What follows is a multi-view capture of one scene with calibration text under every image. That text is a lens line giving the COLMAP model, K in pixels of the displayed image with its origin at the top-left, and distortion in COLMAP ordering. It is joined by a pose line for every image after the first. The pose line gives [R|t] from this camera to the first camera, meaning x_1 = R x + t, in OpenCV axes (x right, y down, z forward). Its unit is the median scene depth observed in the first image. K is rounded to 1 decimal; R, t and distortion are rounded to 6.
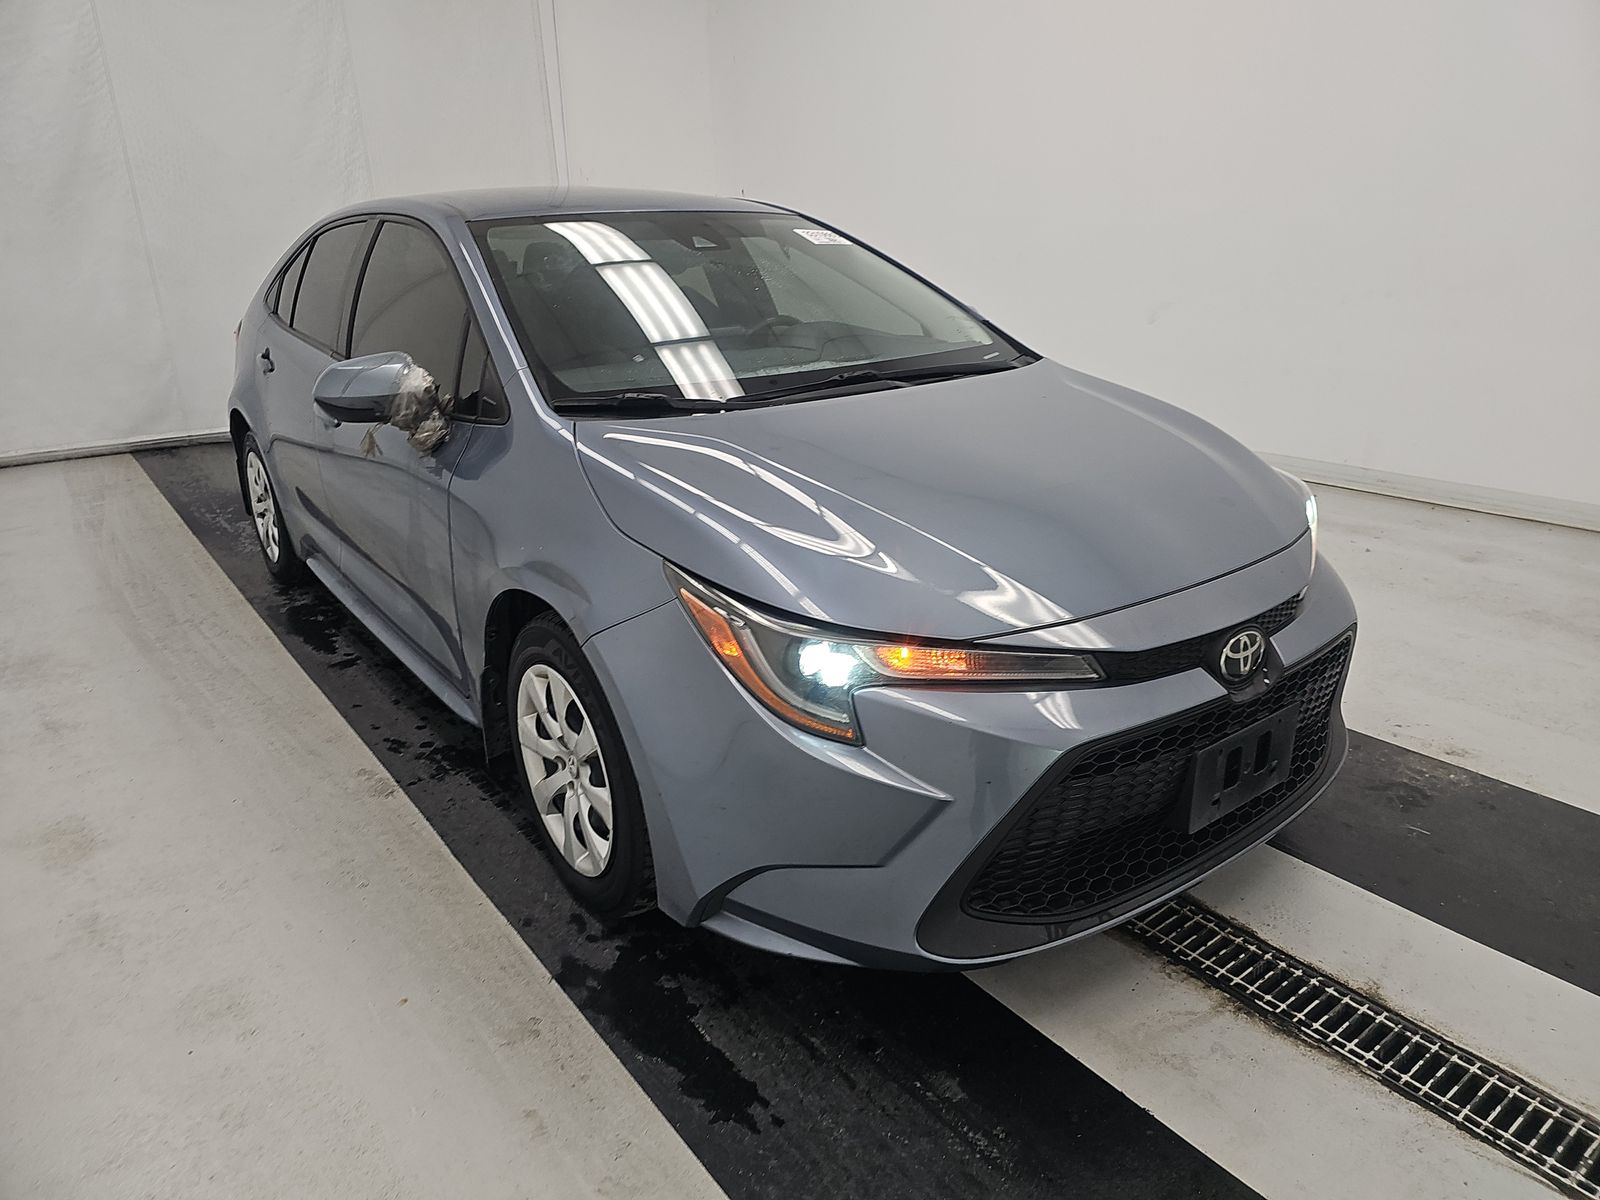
lens RADIAL K [[1059.3, 0, 809.6], [0, 1059.3, 595.8], [0, 0, 1]] dist [0.020067, -0.014543]
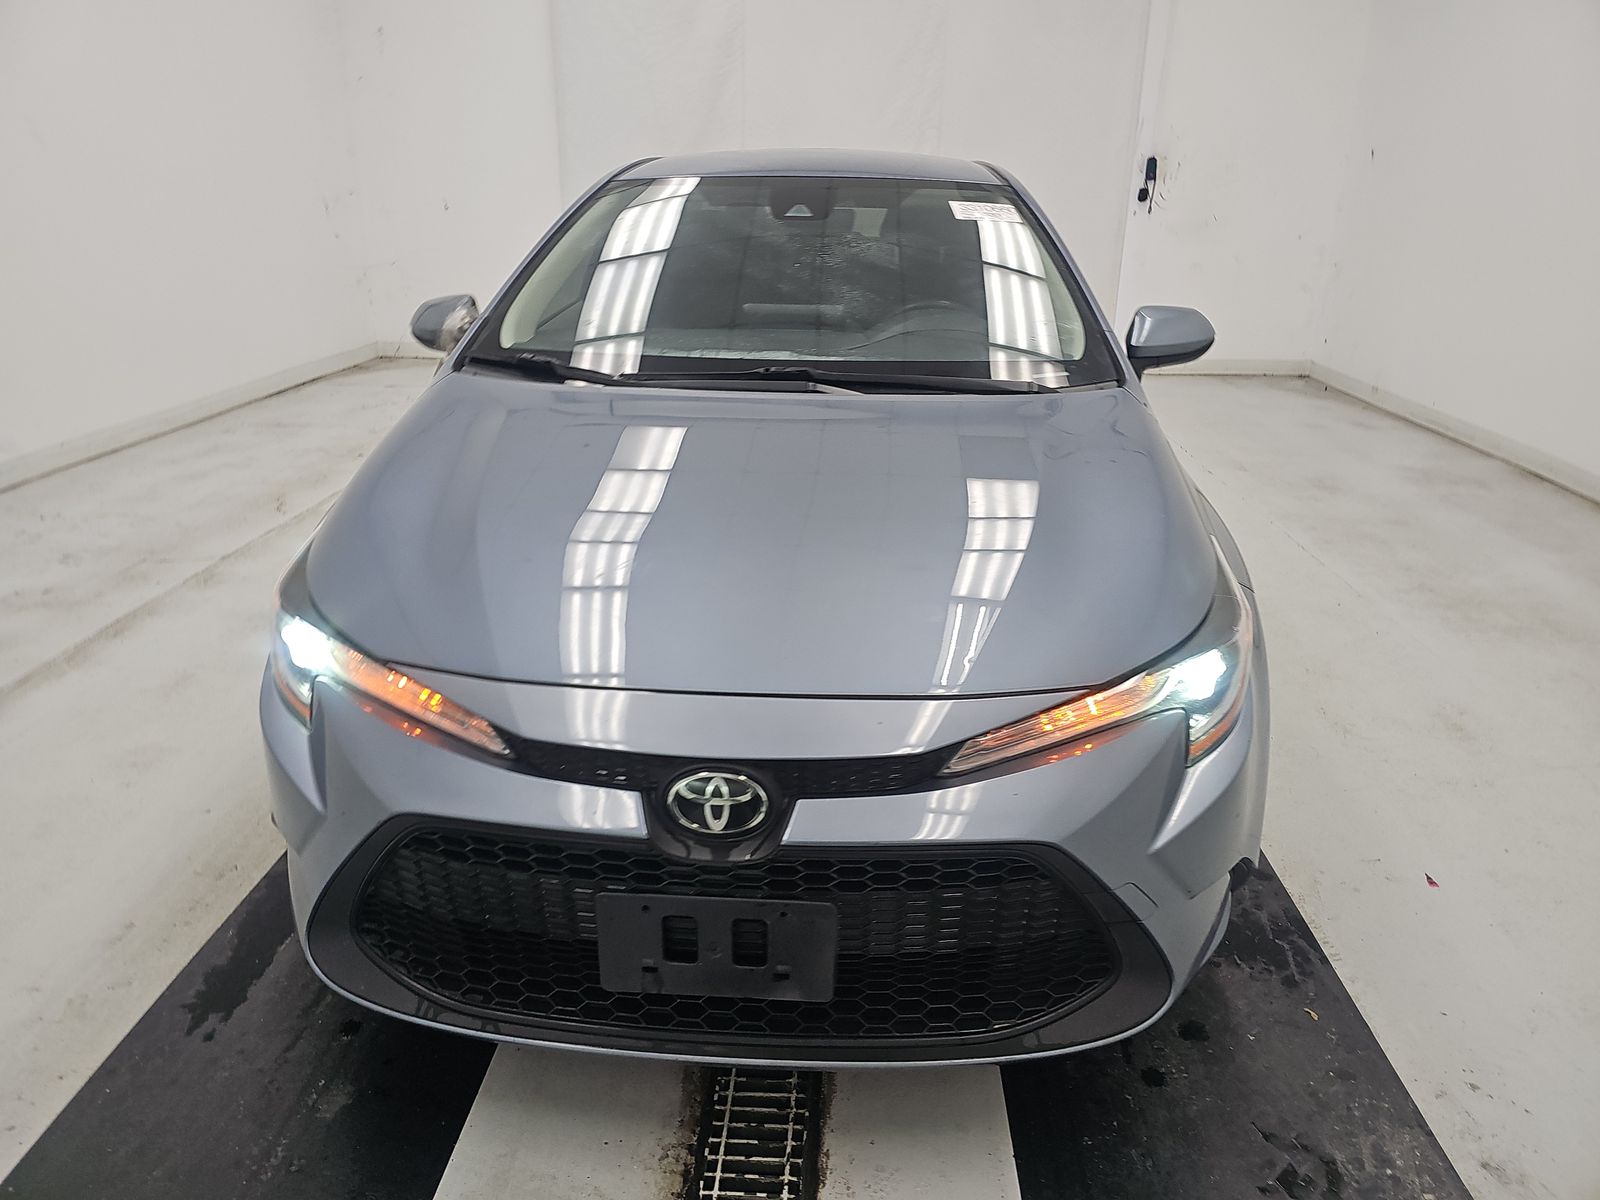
lens RADIAL K [[1059.3, 0, 805.9], [0, 1059.3, 601.3], [0, 0, 1]] dist [0.020067, -0.014543]
pose [[0.757713, 0.269024, -0.594557, 0.700489], [-0.246933, 0.961527, 0.120374, -0.150198], [0.604066, 0.055607, 0.794992, 0.362683]]
